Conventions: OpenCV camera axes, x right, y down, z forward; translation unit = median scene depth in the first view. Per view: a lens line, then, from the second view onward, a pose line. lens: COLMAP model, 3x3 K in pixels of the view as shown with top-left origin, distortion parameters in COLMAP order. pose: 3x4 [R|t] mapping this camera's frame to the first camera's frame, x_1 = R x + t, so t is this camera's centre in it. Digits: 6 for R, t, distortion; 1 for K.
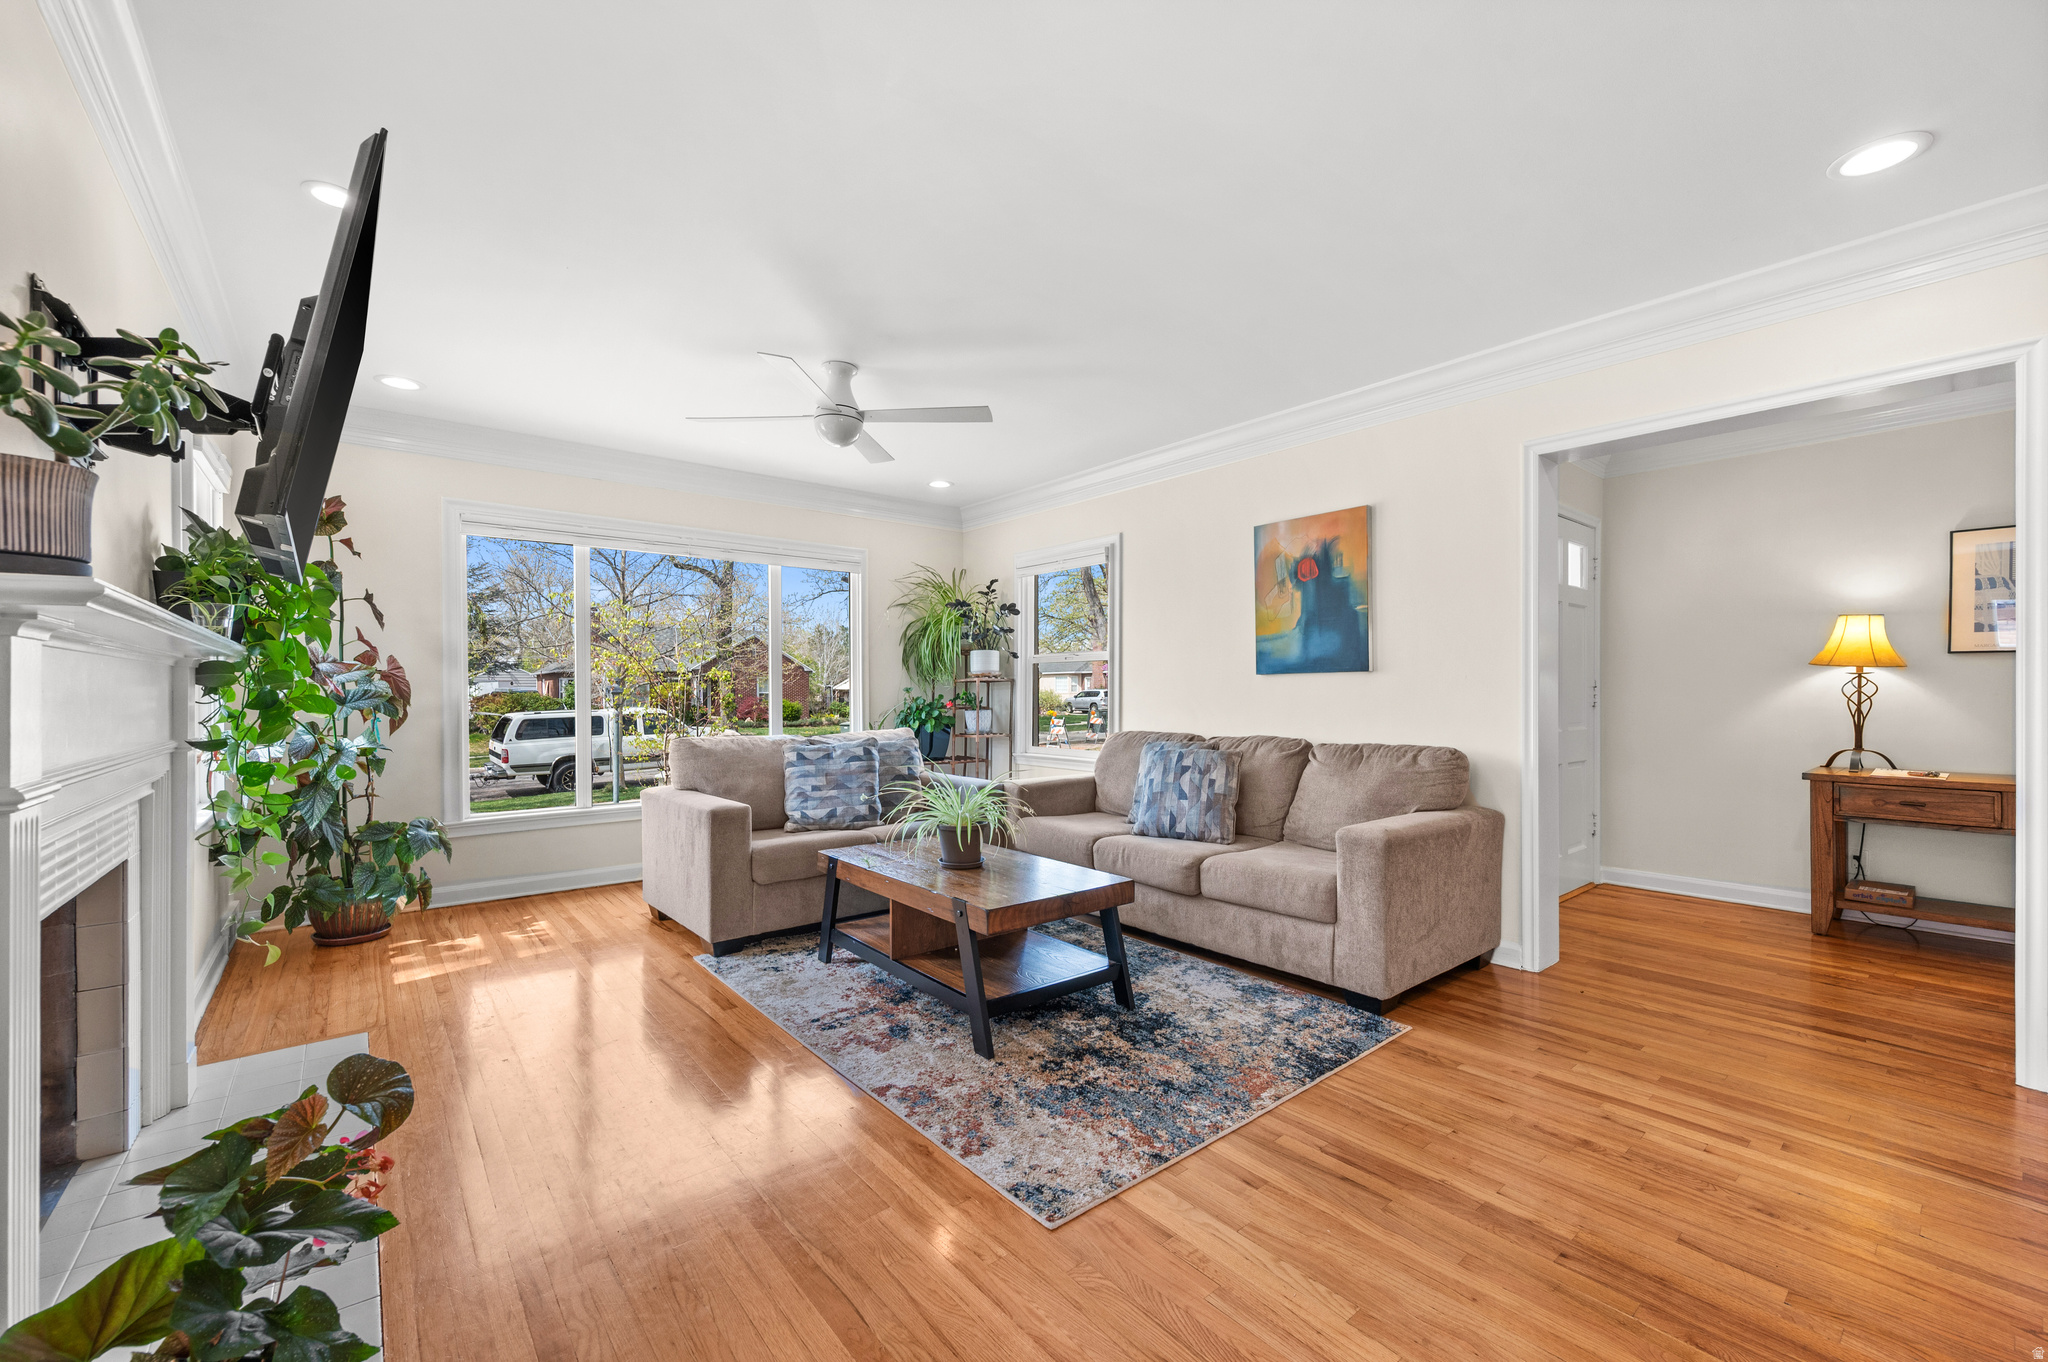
lens RADIAL K [[812.3, 0, 1019.8], [0, 812.3, 688.8], [0, 0, 1]] dist [-0.003616, -0.000413]
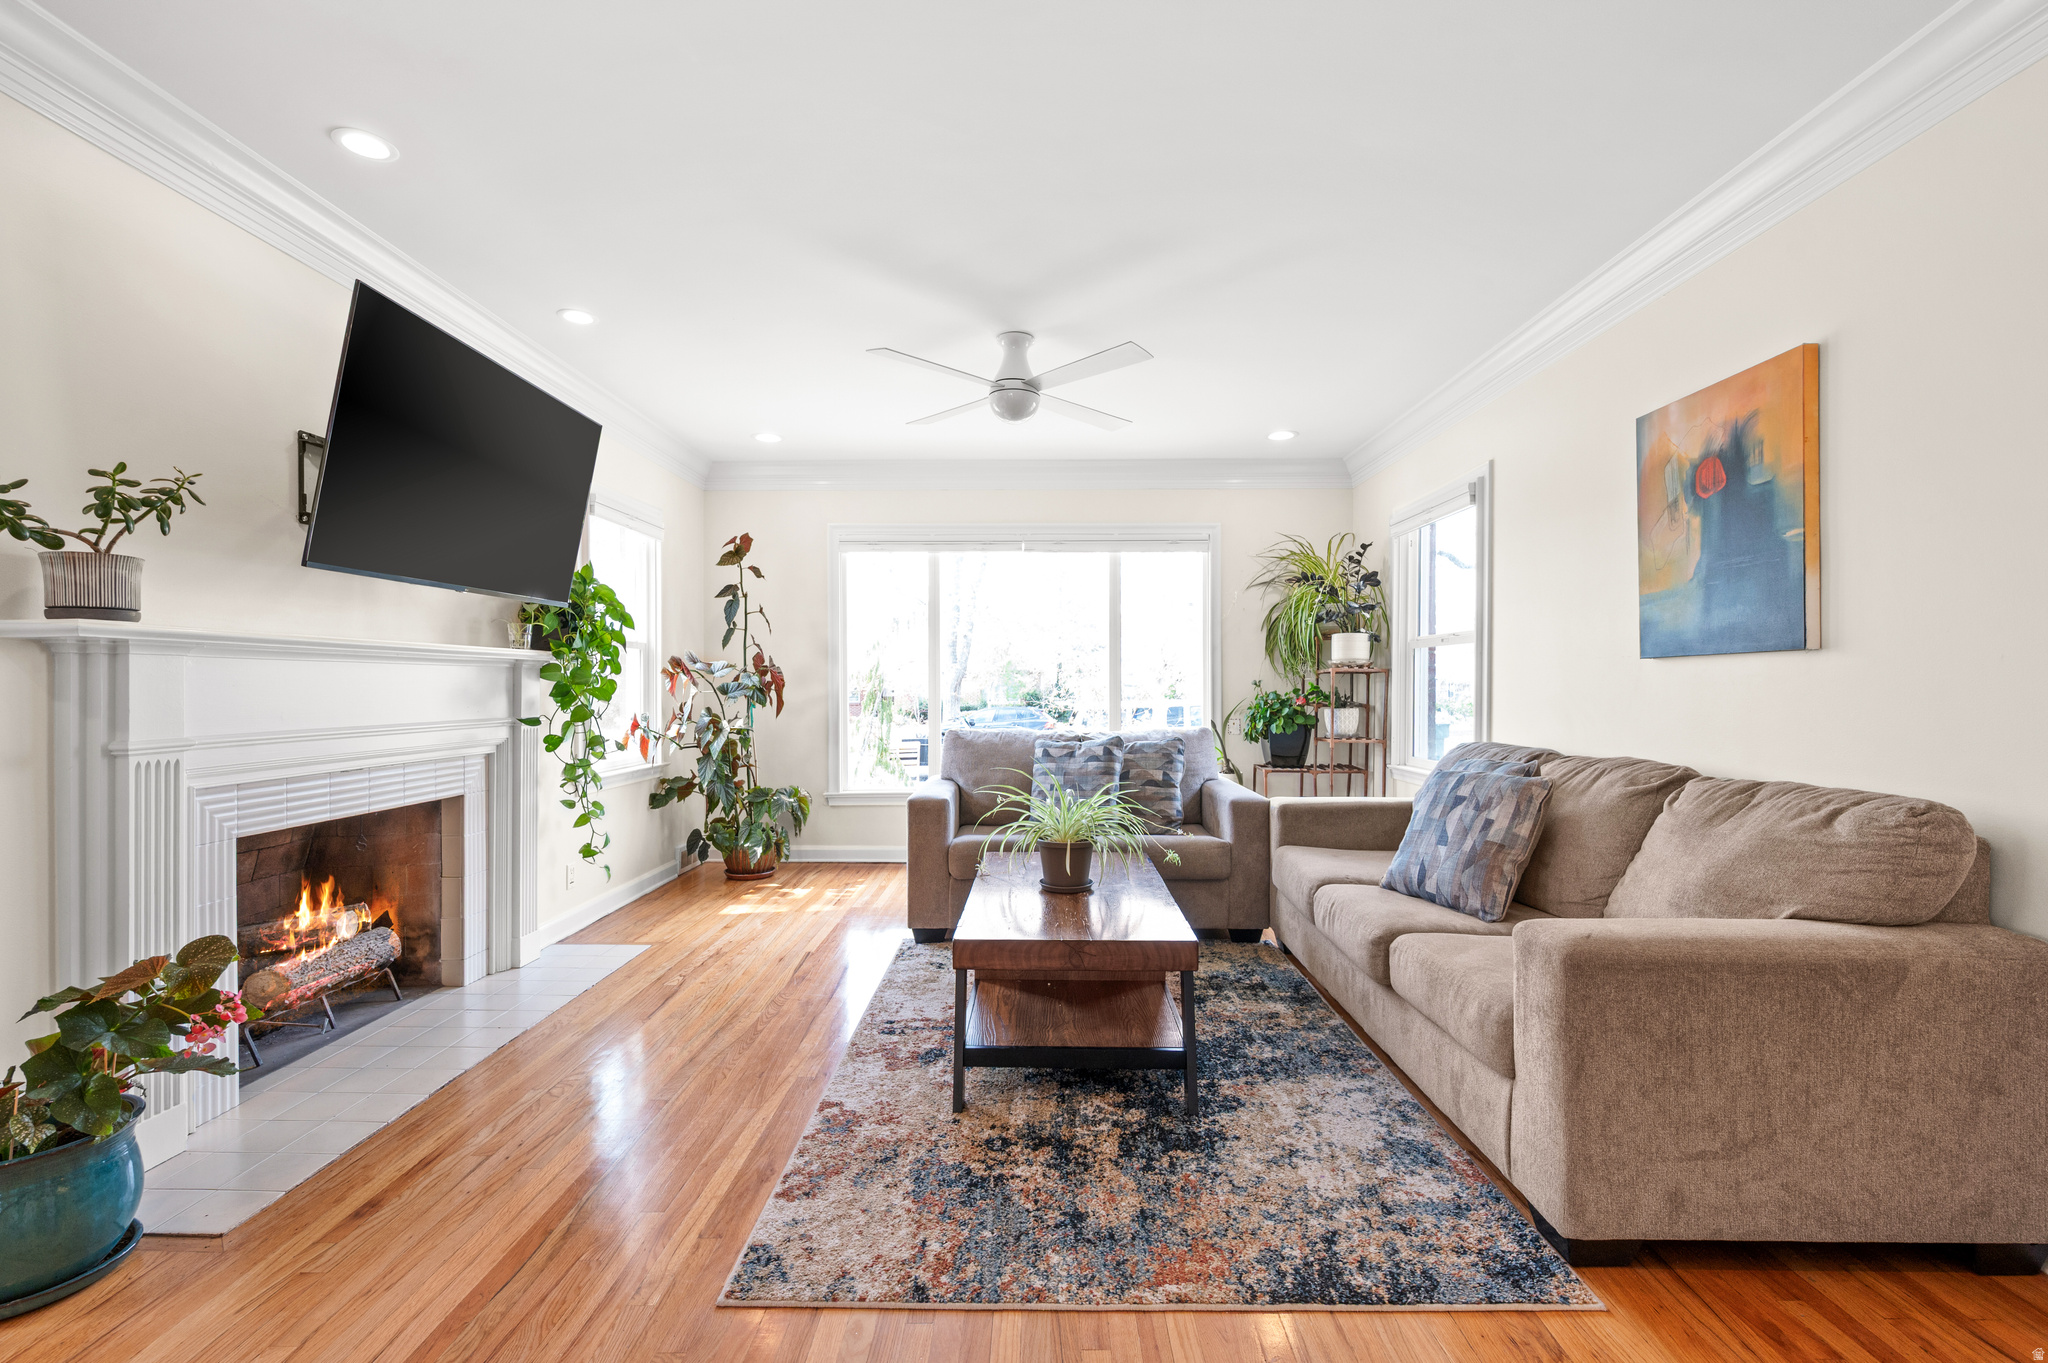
lens RADIAL K [[868.0, 0, 1033.4], [0, 868.0, 685.2], [0, 0, 1]] dist [-0.004446, -0.001102]
pose [[0.771388, 0.001863, -0.636363, 0.433319], [0.000742, 0.999992, 0.003827, -0.000250], [0.636365, -0.003424, 0.771381, 0.244730]]
